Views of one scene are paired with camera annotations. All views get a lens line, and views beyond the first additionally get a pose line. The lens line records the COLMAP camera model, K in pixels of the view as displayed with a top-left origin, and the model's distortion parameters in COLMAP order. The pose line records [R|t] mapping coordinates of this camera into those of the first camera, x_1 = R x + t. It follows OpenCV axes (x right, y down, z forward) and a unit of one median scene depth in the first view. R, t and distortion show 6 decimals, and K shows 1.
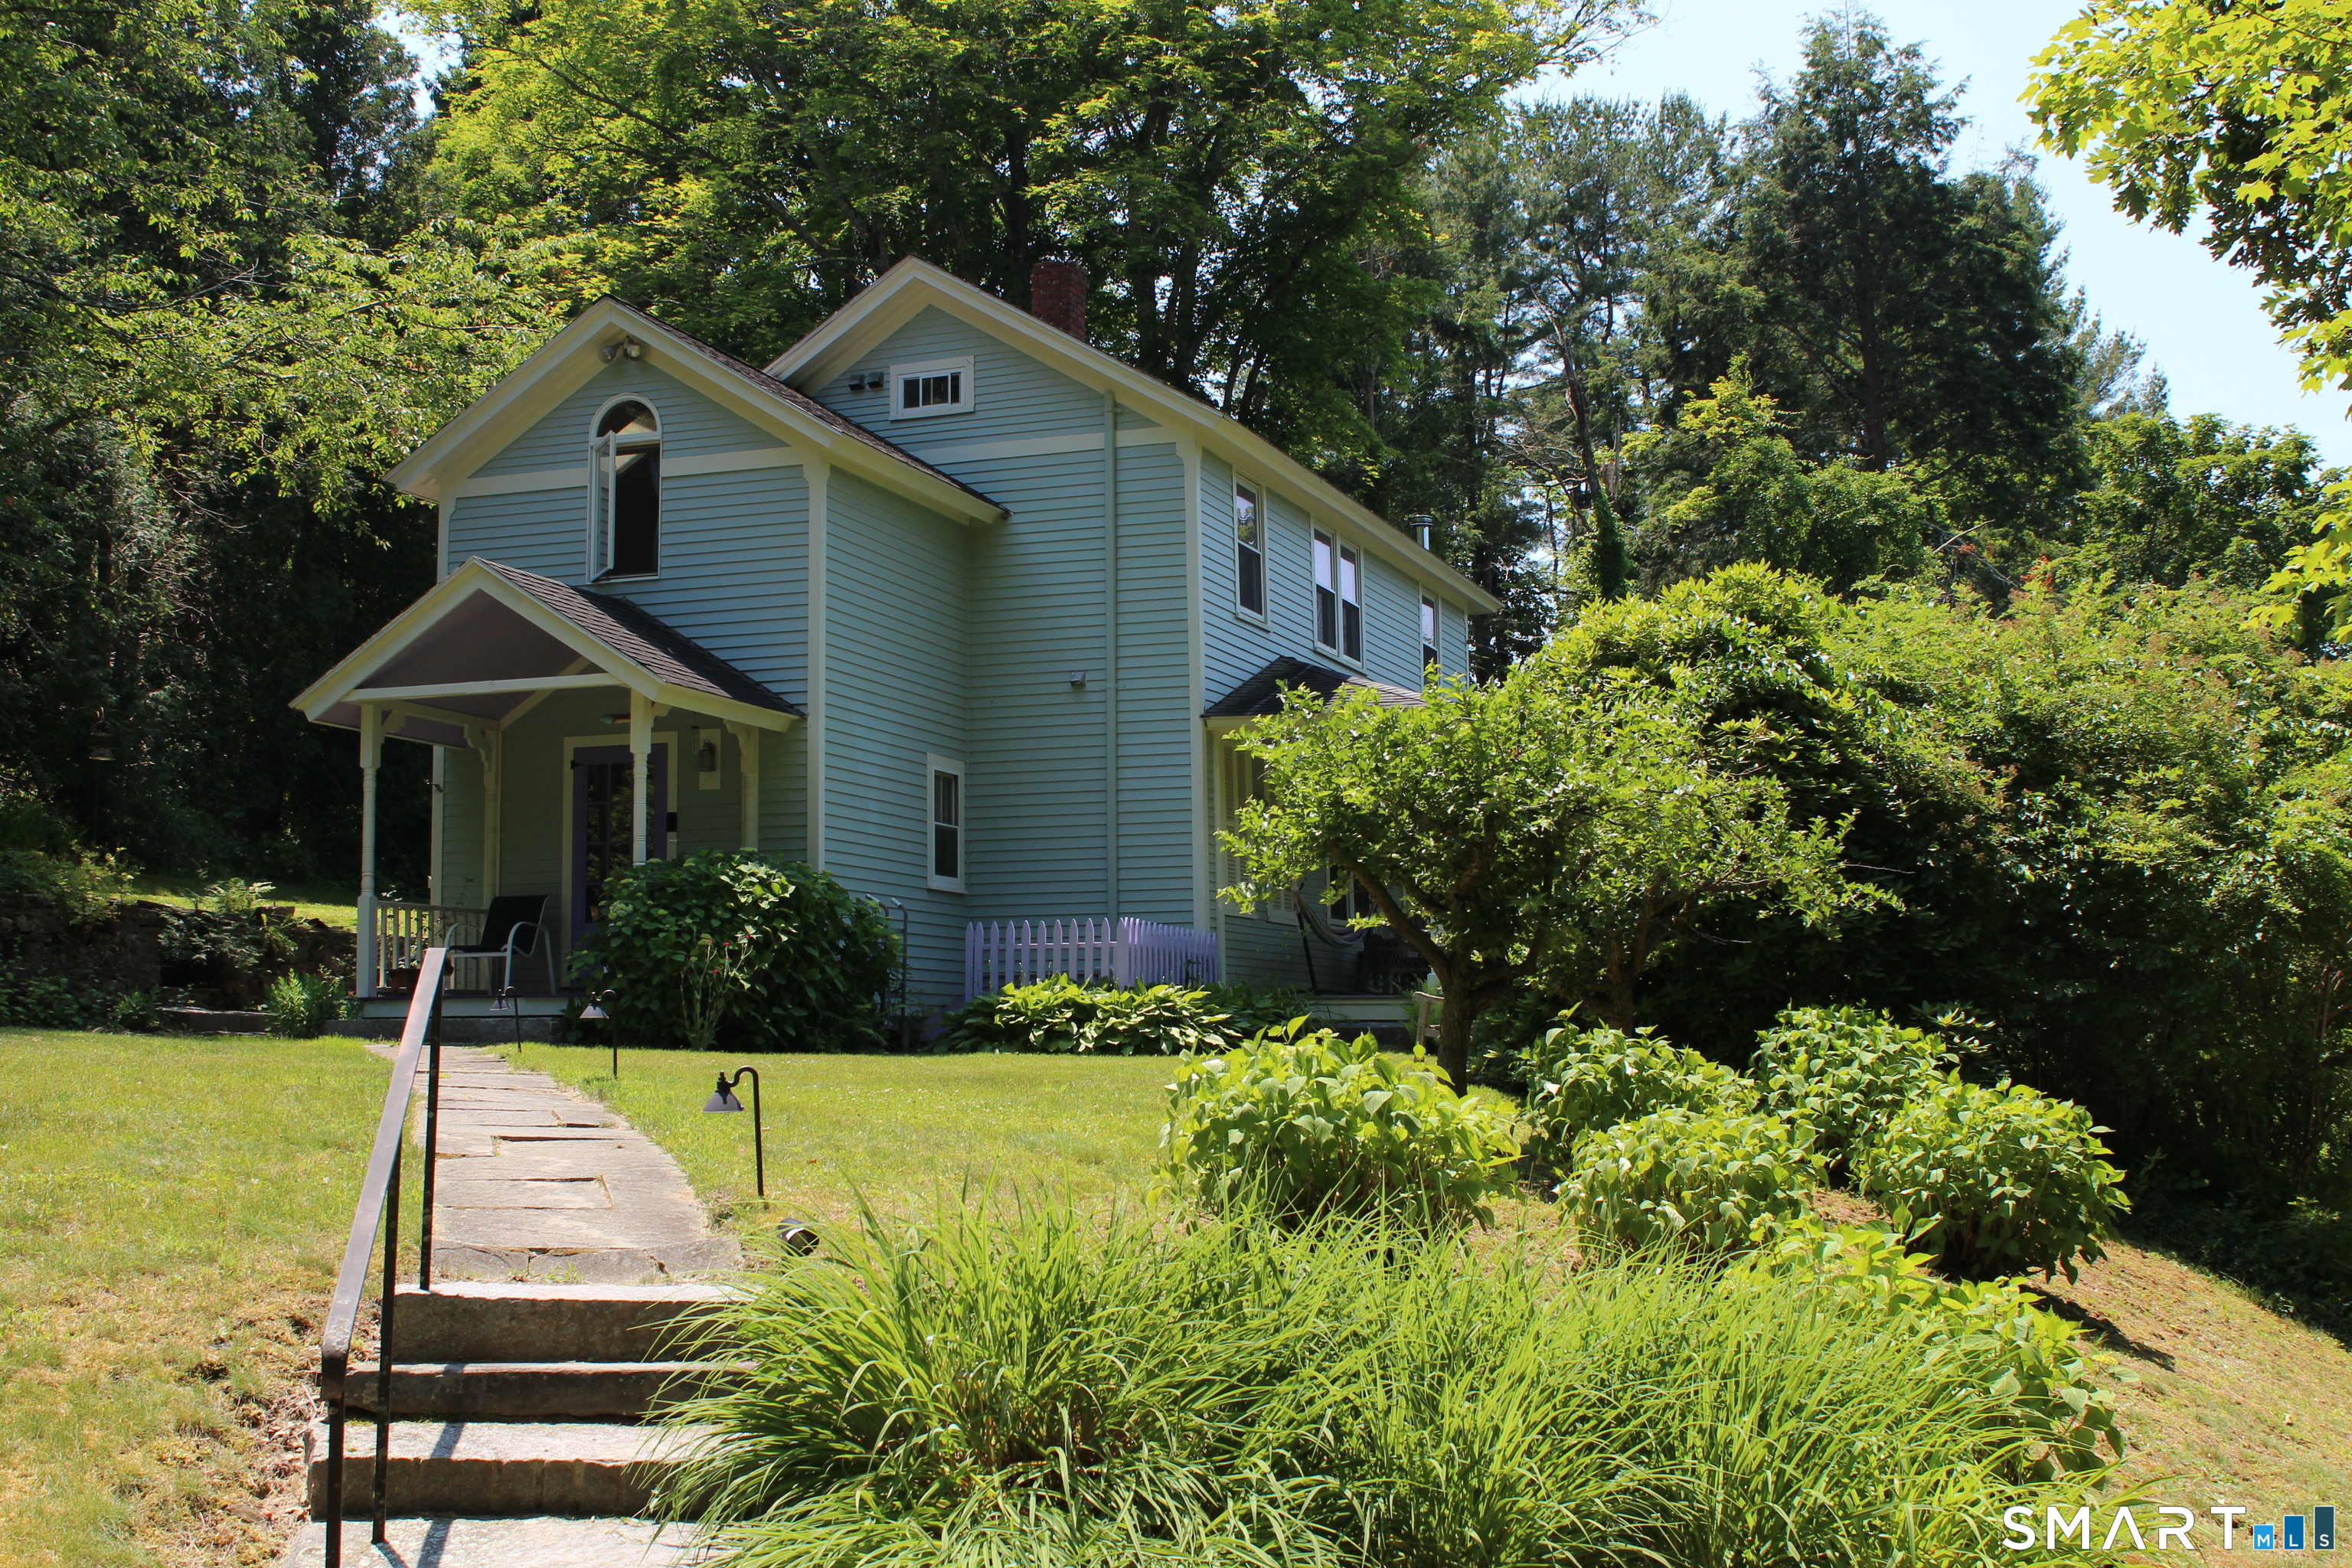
lens RADIAL K [[2631.0, 0, 1176.0], [0, 2631.0, 784.0], [0, 0, 1]] dist [-0.087909, -0.010753]
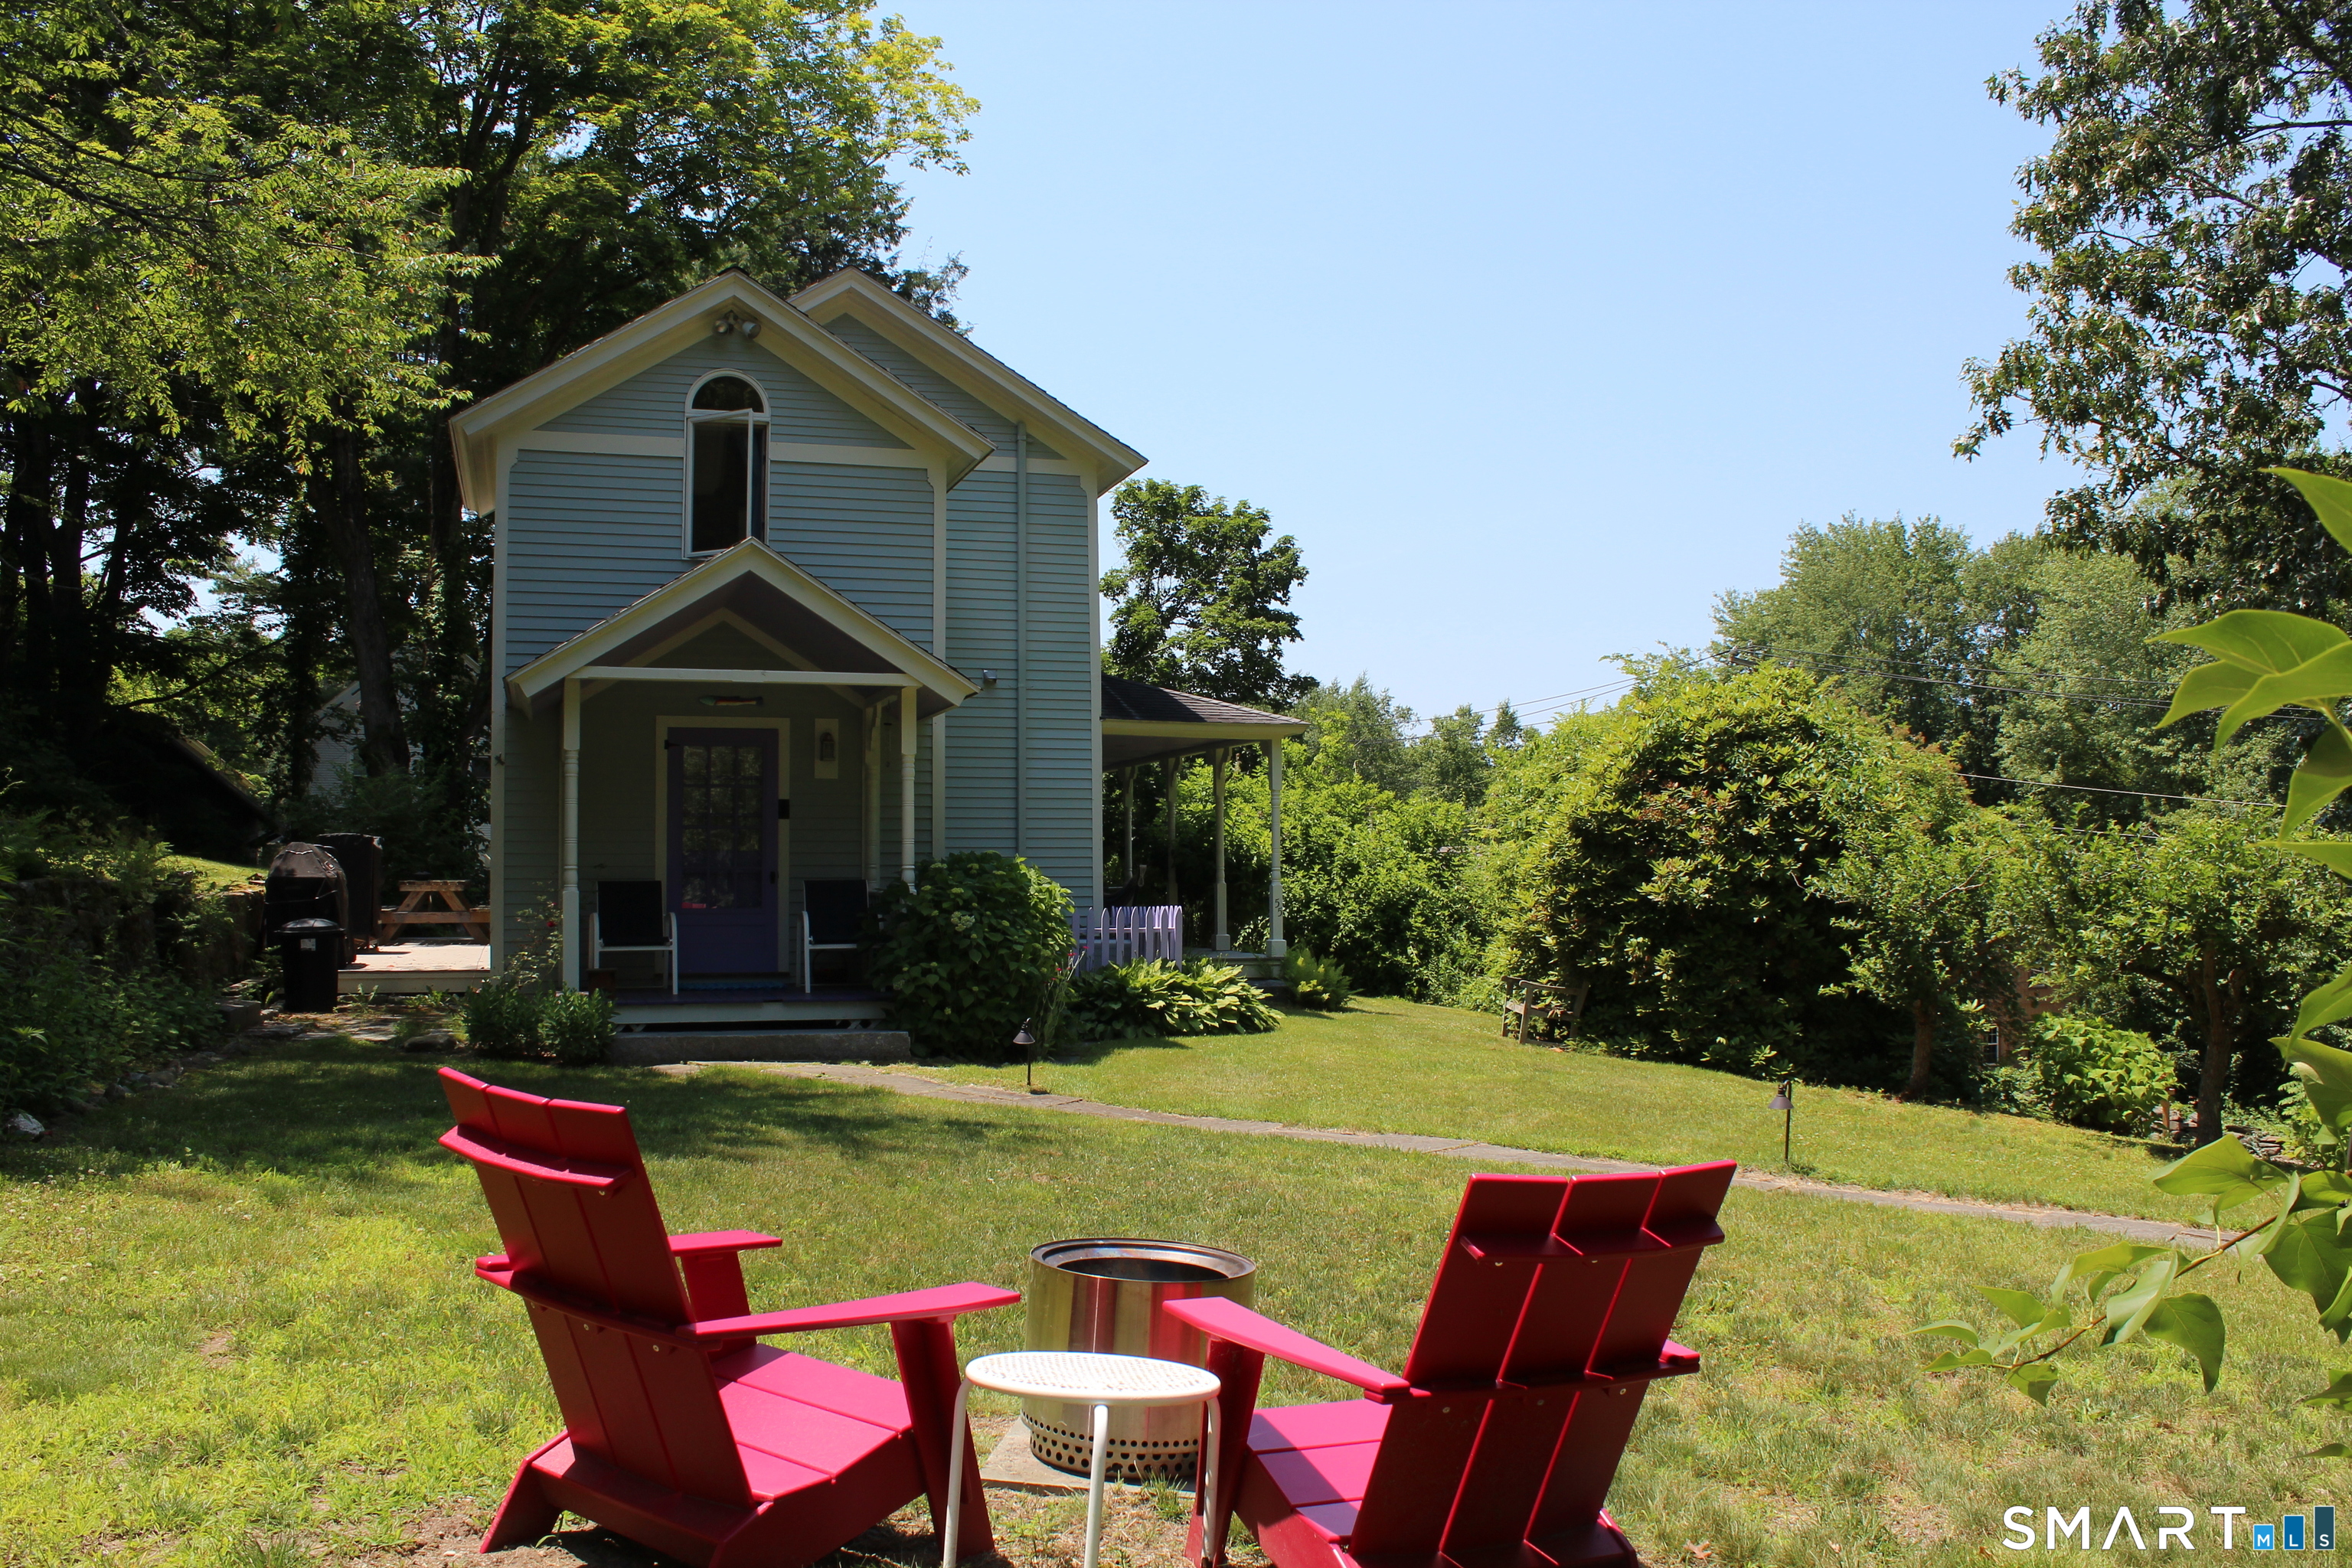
lens RADIAL K [[1945.1, 0, 1178.5], [0, 1945.1, 797.0], [0, 0, 1]] dist [-0.169740, 0.147780]
pose [[0.800689, 0.028765, 0.598389, -0.468166], [-0.063648, 0.997278, 0.037226, -0.024704], [-0.595689, -0.067892, 0.800341, 0.293111]]
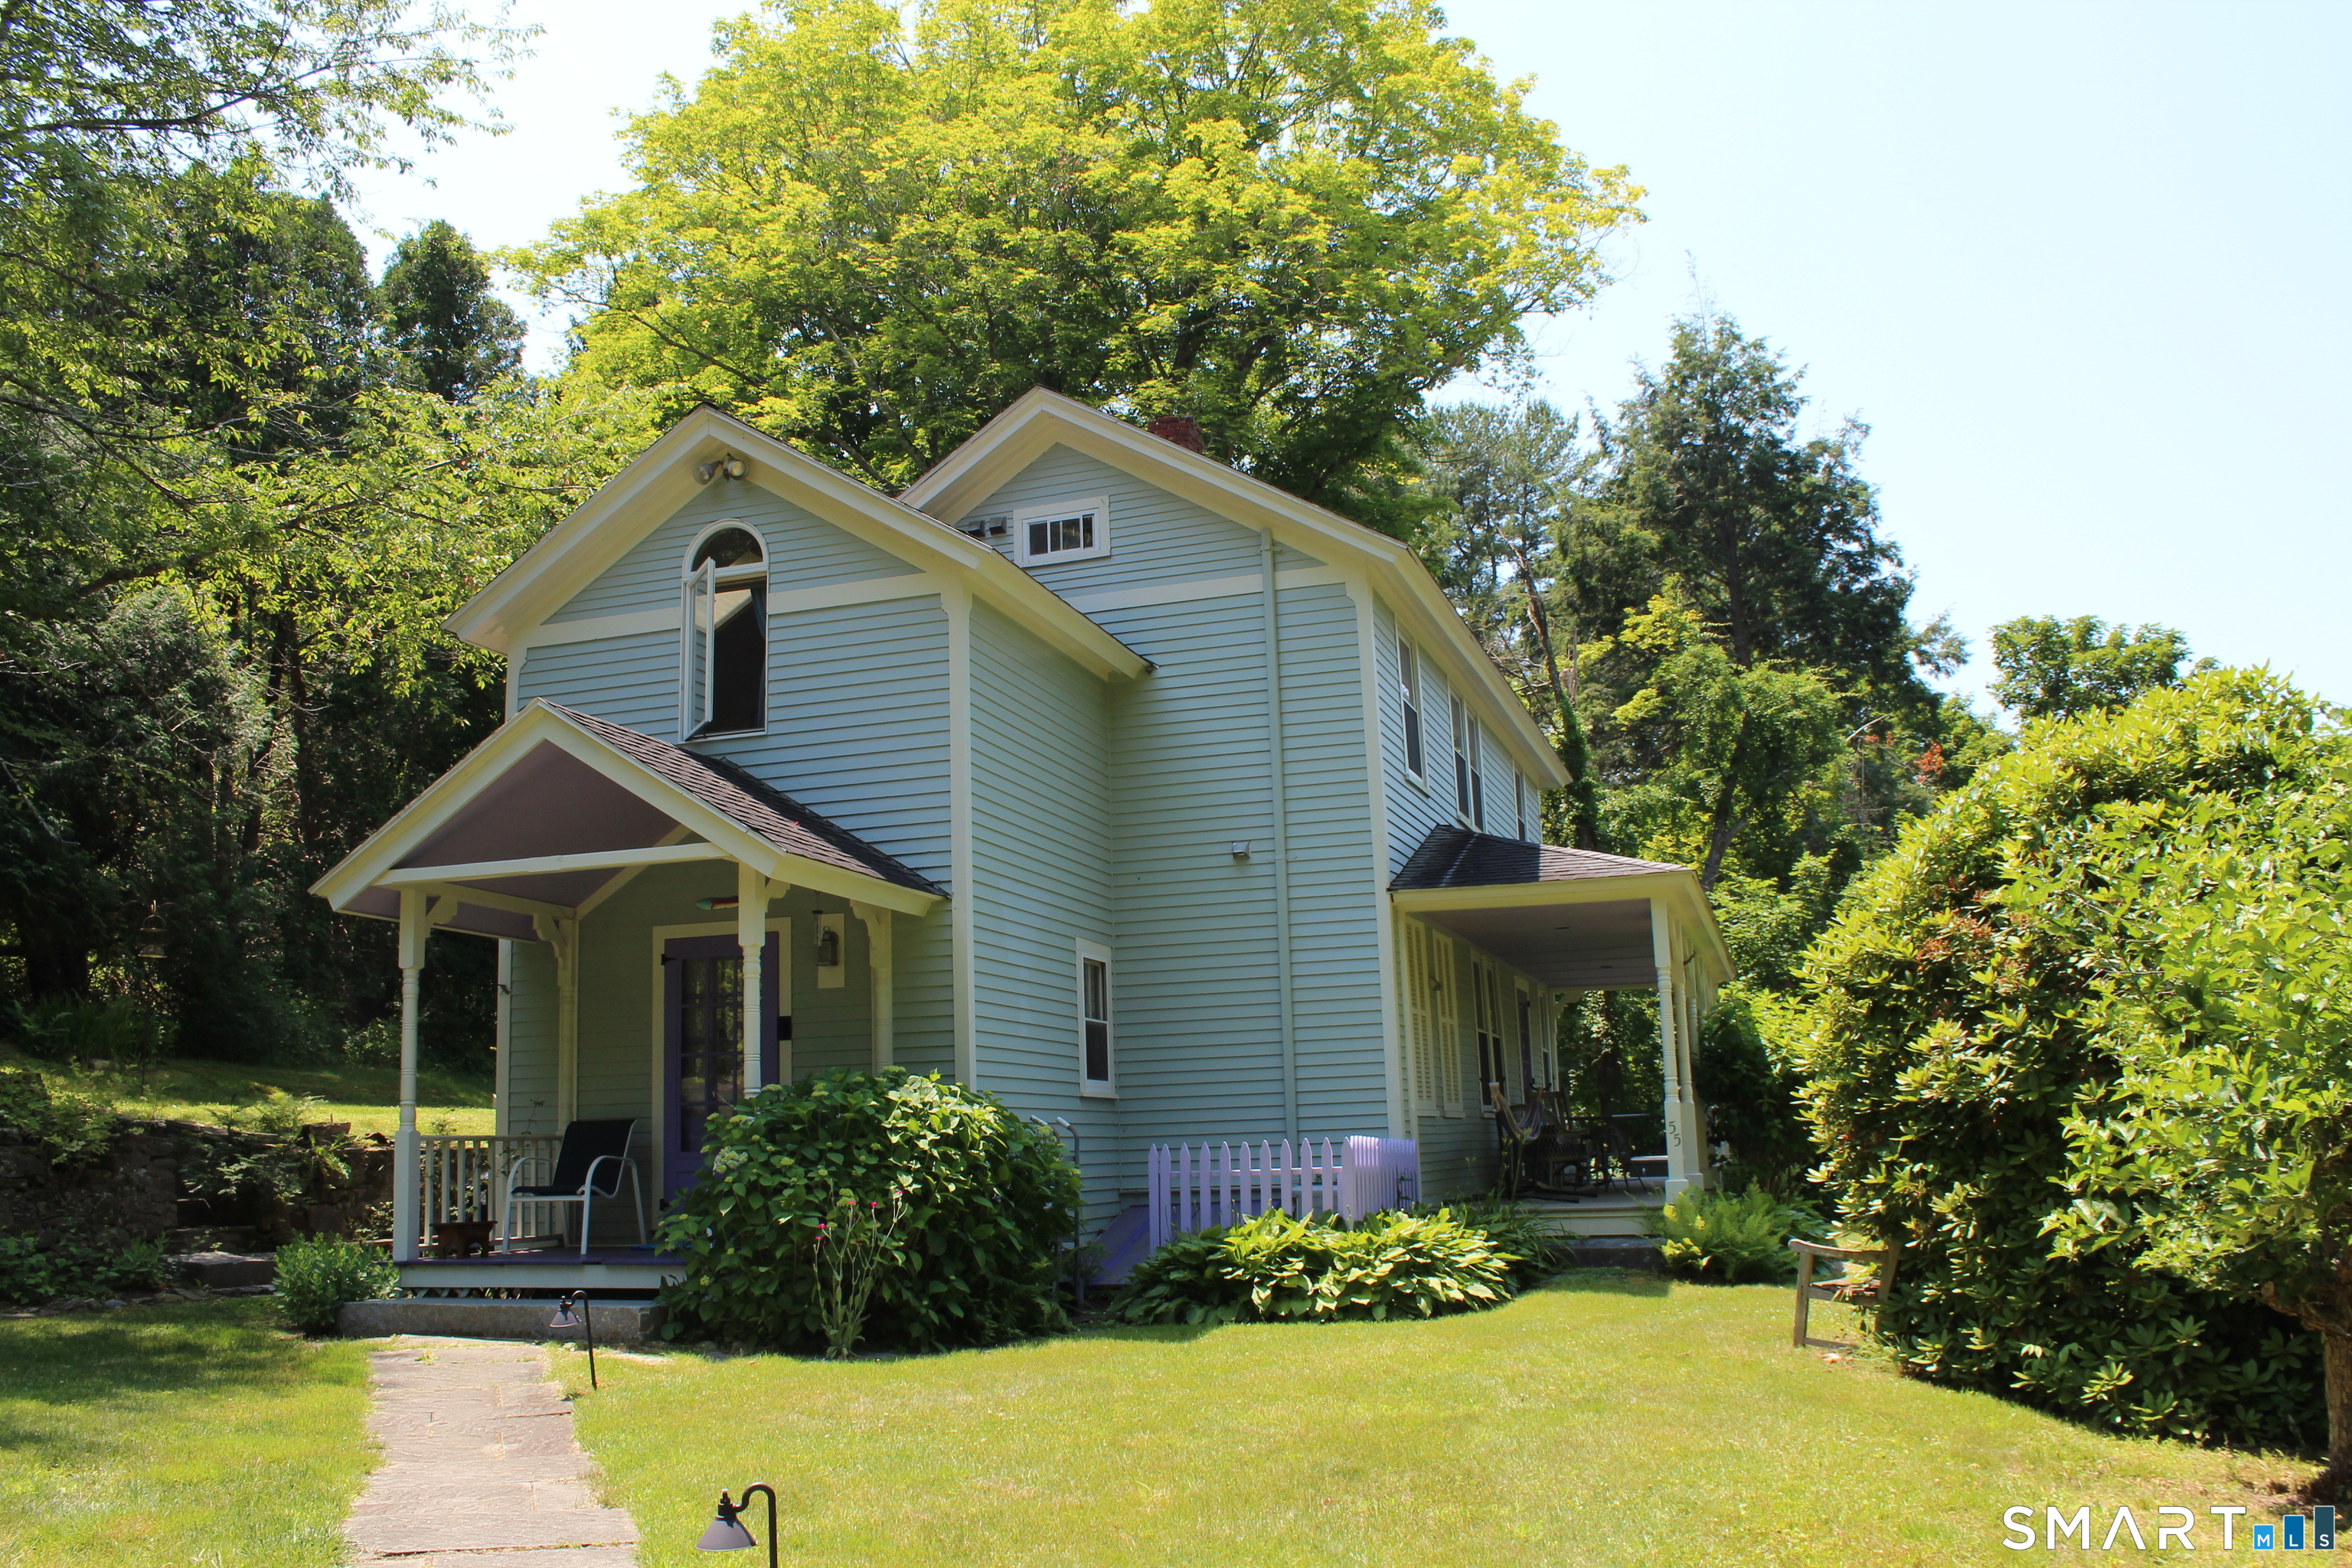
lens RADIAL K [[1945.1, 0, 1178.5], [0, 1945.1, 797.0], [0, 0, 1]] dist [-0.169740, 0.147780]
pose [[0.999146, -0.017351, 0.037489, -0.082794], [0.020269, 0.996674, -0.078925, -0.006837], [-0.035995, 0.079618, 0.996175, 0.355793]]
